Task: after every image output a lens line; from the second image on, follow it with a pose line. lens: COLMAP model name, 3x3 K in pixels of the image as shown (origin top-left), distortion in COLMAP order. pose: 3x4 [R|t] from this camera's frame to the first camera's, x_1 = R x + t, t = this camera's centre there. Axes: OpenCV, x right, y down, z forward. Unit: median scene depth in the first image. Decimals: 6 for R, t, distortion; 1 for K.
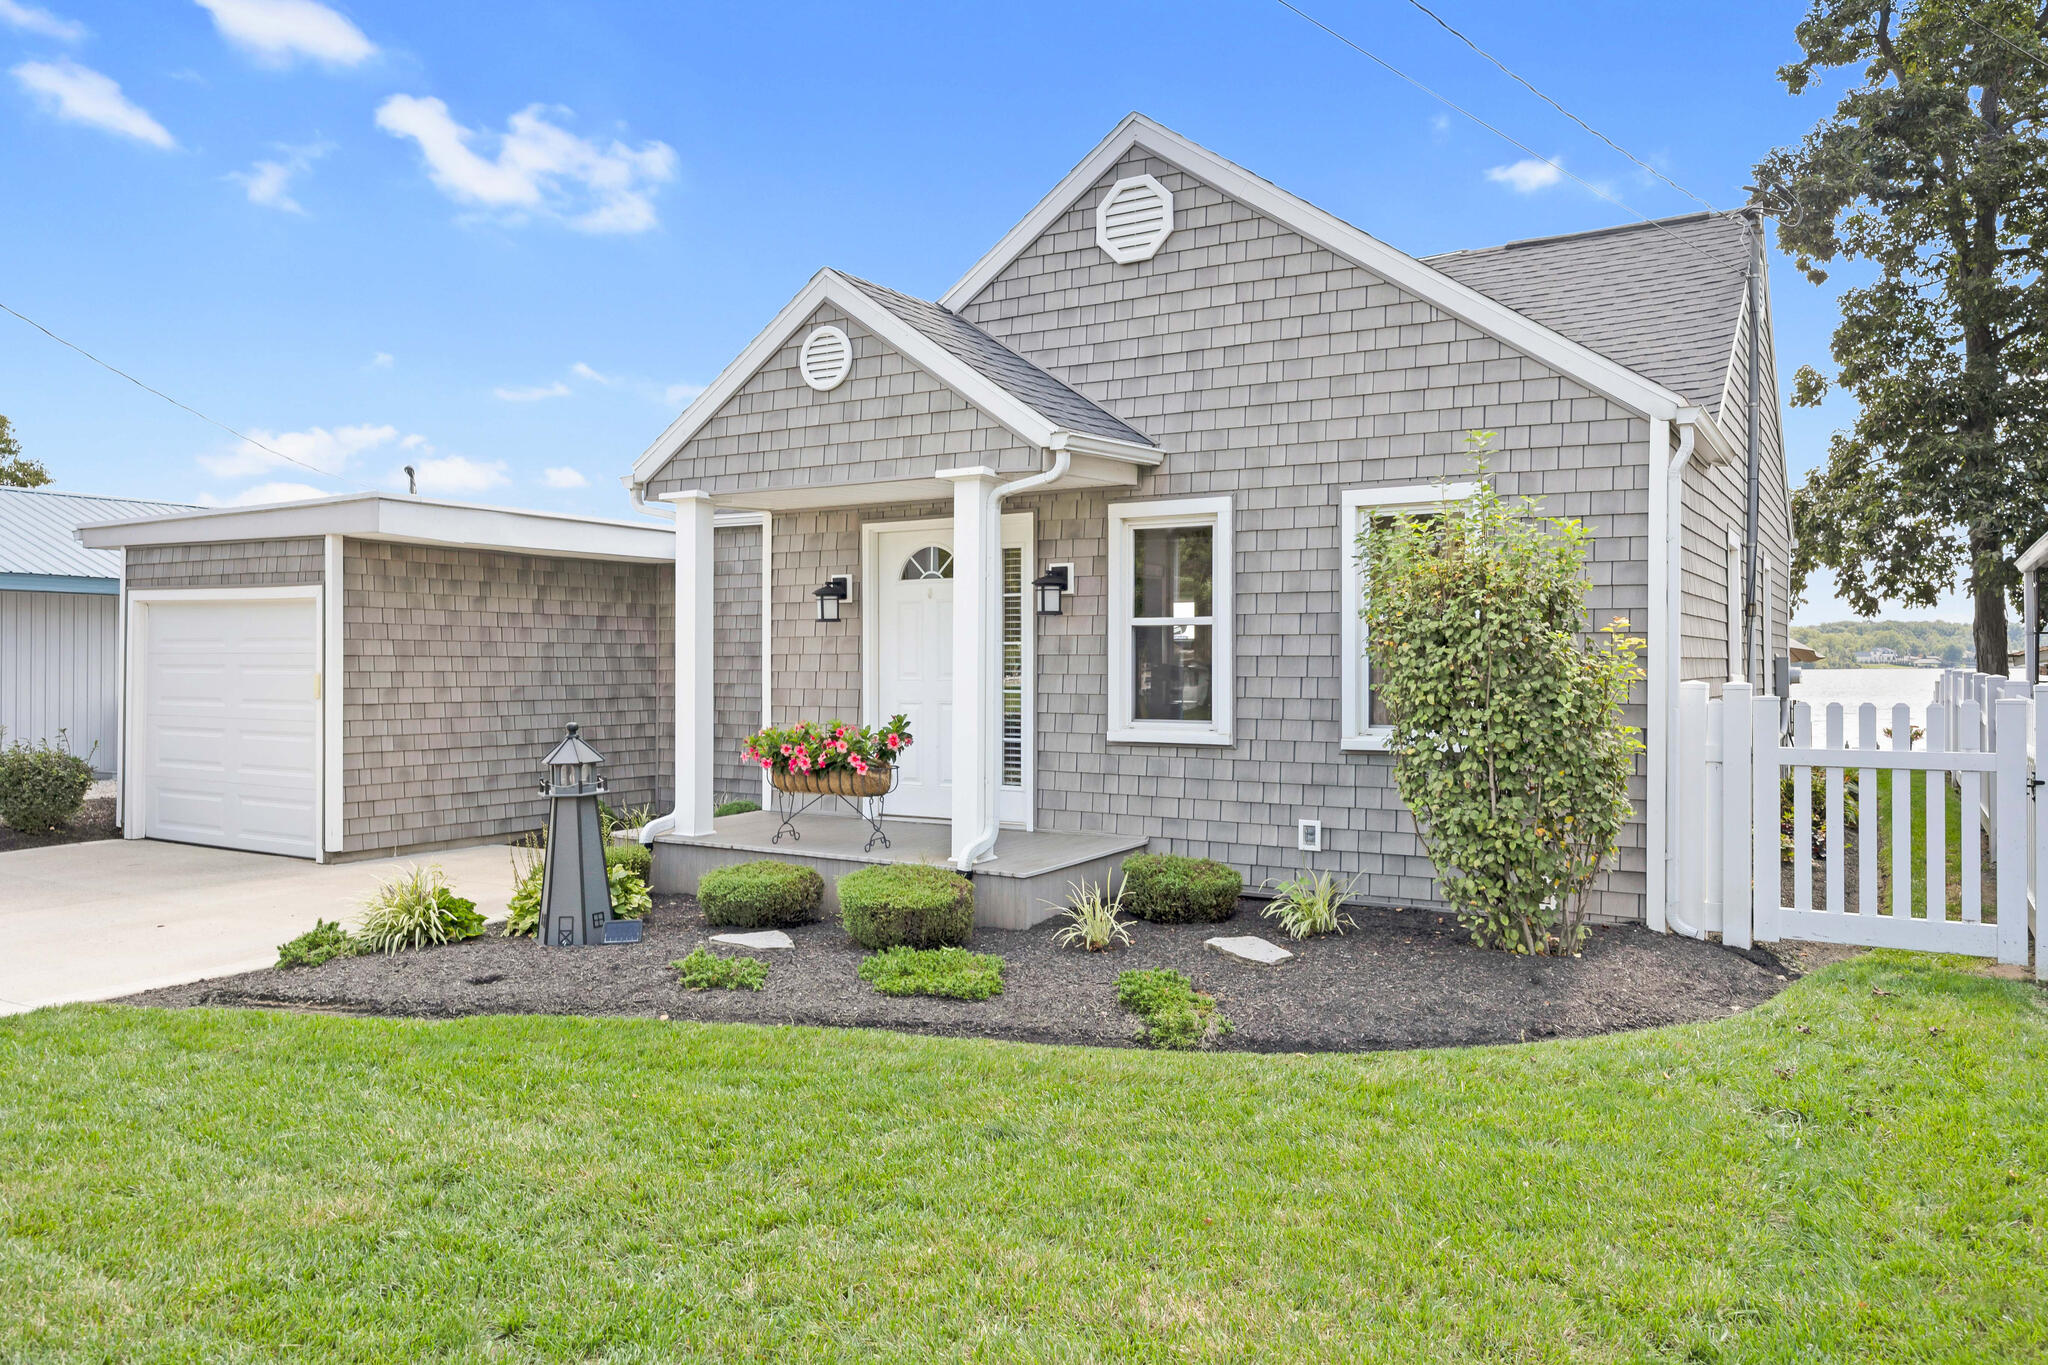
lens RADIAL K [[1401.3, 0, 1024.2], [0, 1401.3, 650.3], [0, 0, 1]] dist [0.001544, -0.001352]
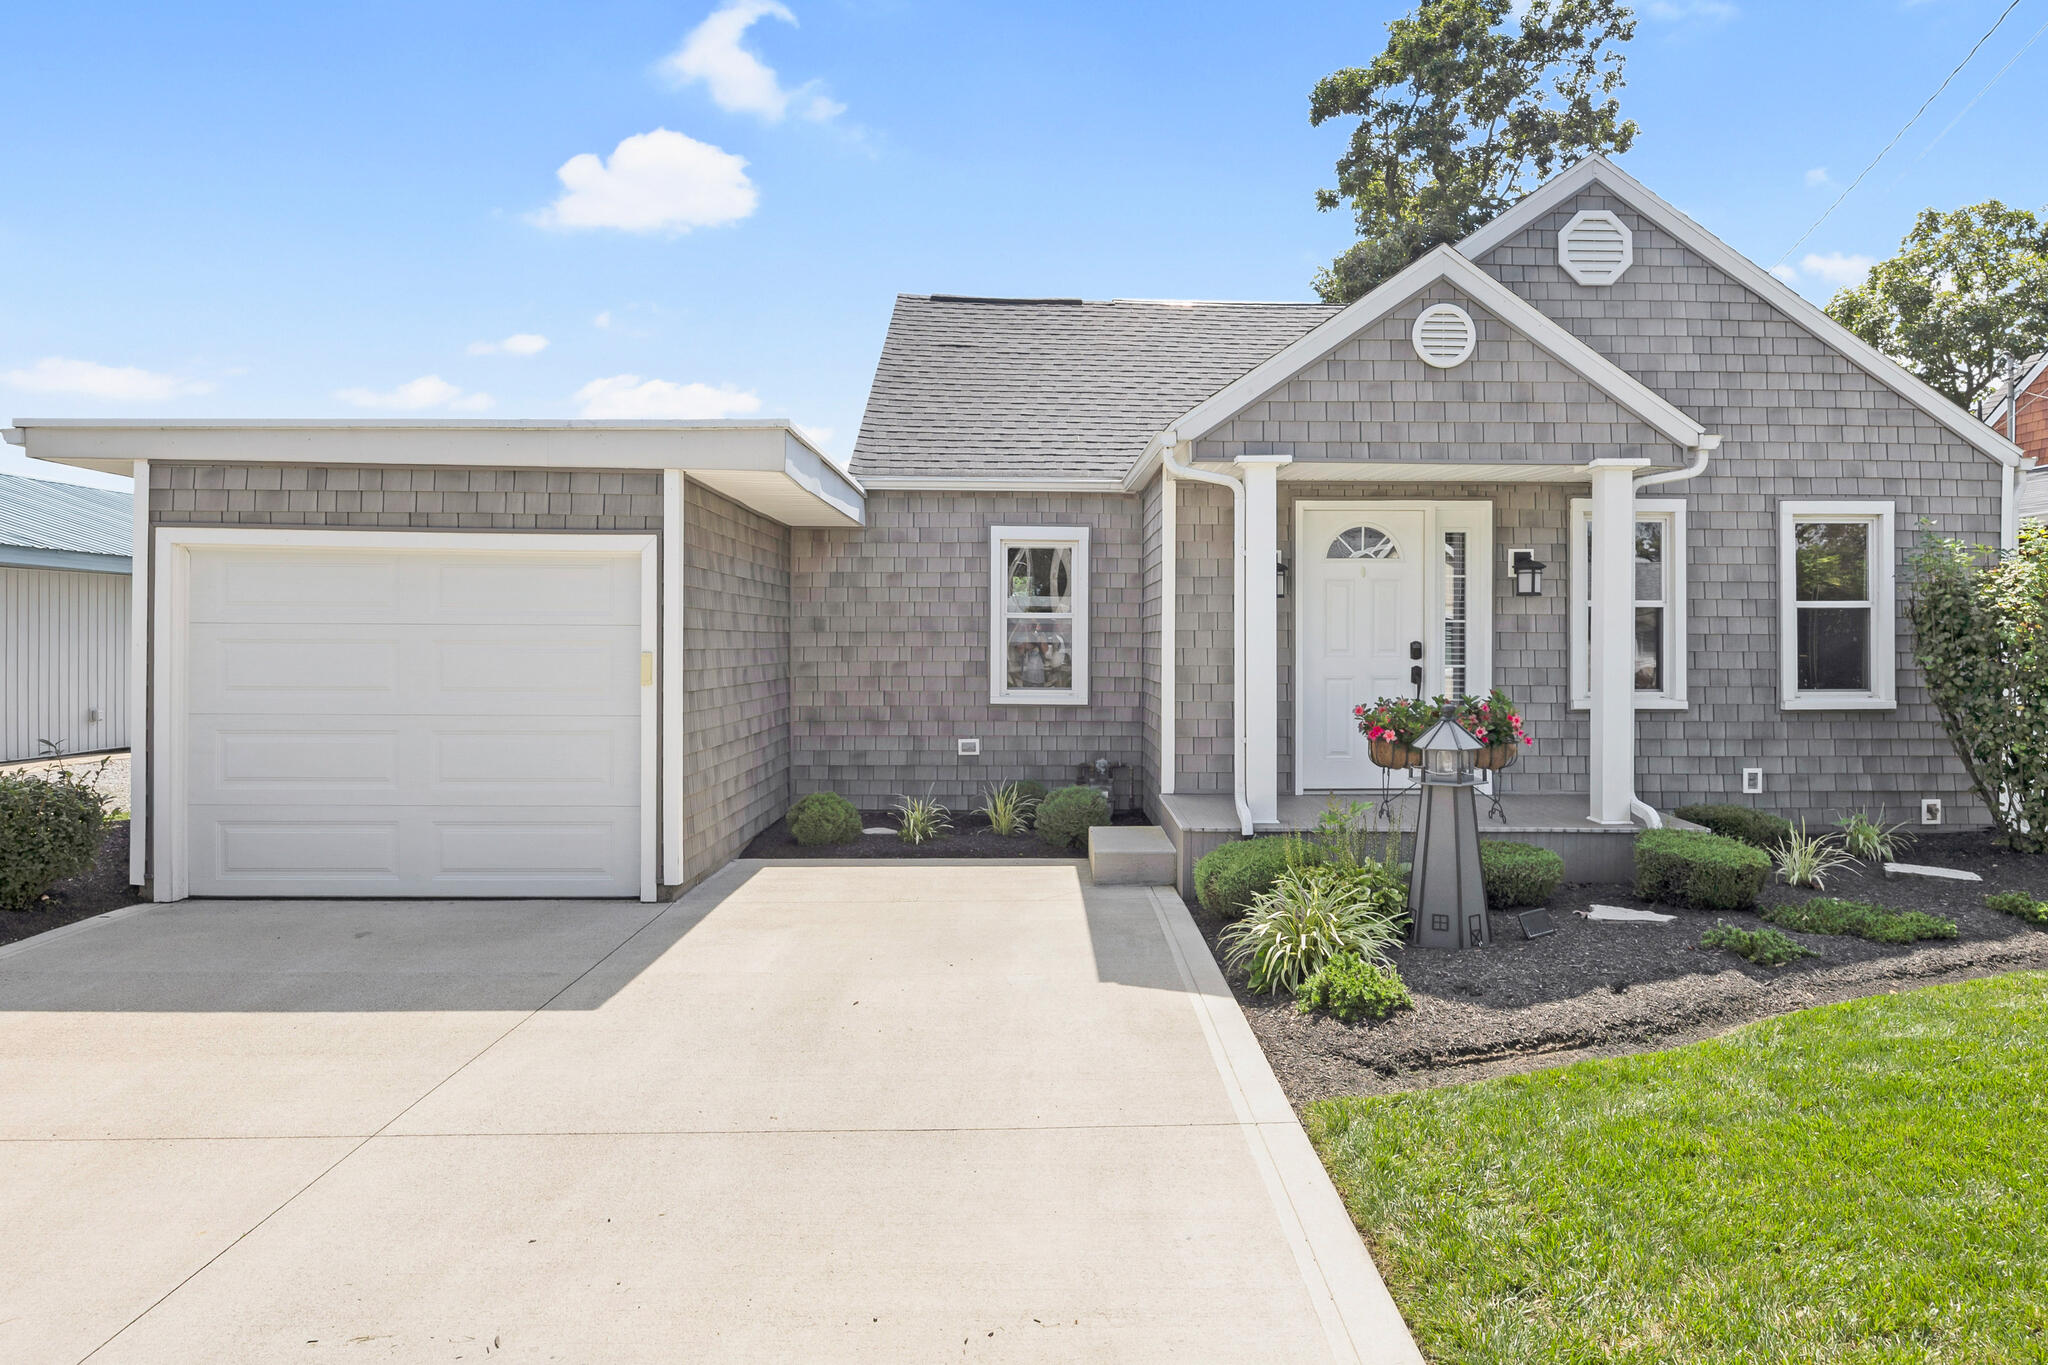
lens RADIAL K [[1245.1, 0, 1027.2], [0, 1245.1, 646.0], [0, 0, 1]] dist [-0.003939, -0.001371]
pose [[0.843116, -0.001397, 0.537729, -0.883138], [-0.006248, 0.999904, 0.012395, 0.004522], [-0.537695, -0.013810, 0.843026, 0.411878]]
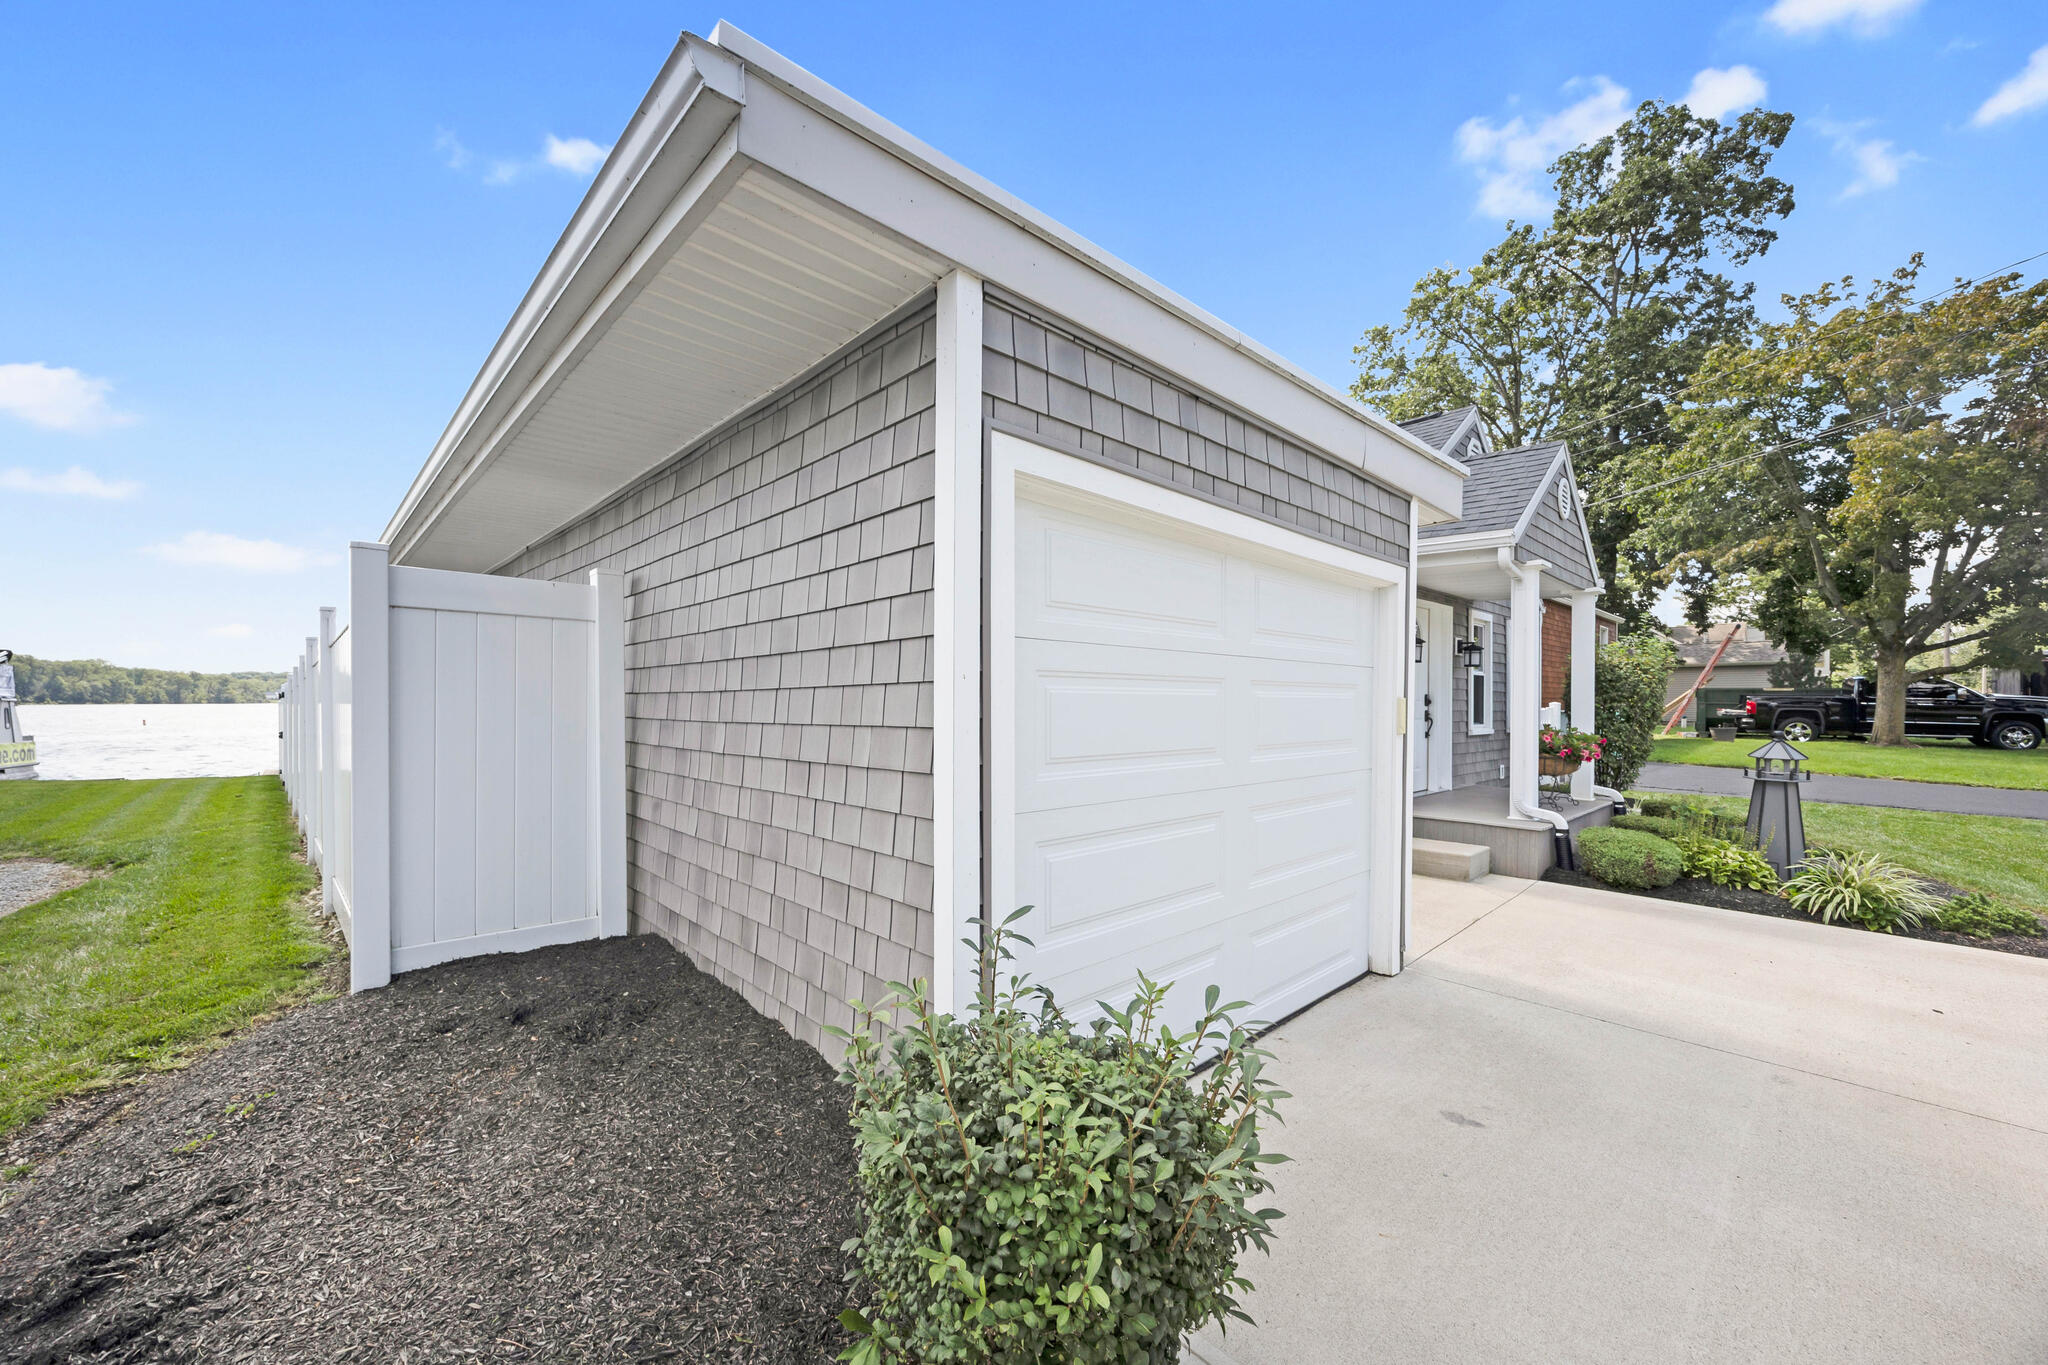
lens RADIAL K [[800.6, 0, 1025.5], [0, 800.6, 698.2], [0, 0, 1]] dist [0.002205, 0.000243]
pose [[0.249384, 0.003280, 0.968399, -1.181322], [-0.009624, 0.999953, -0.000908, 0.025313], [-0.968357, -0.009093, 0.249404, 1.382369]]
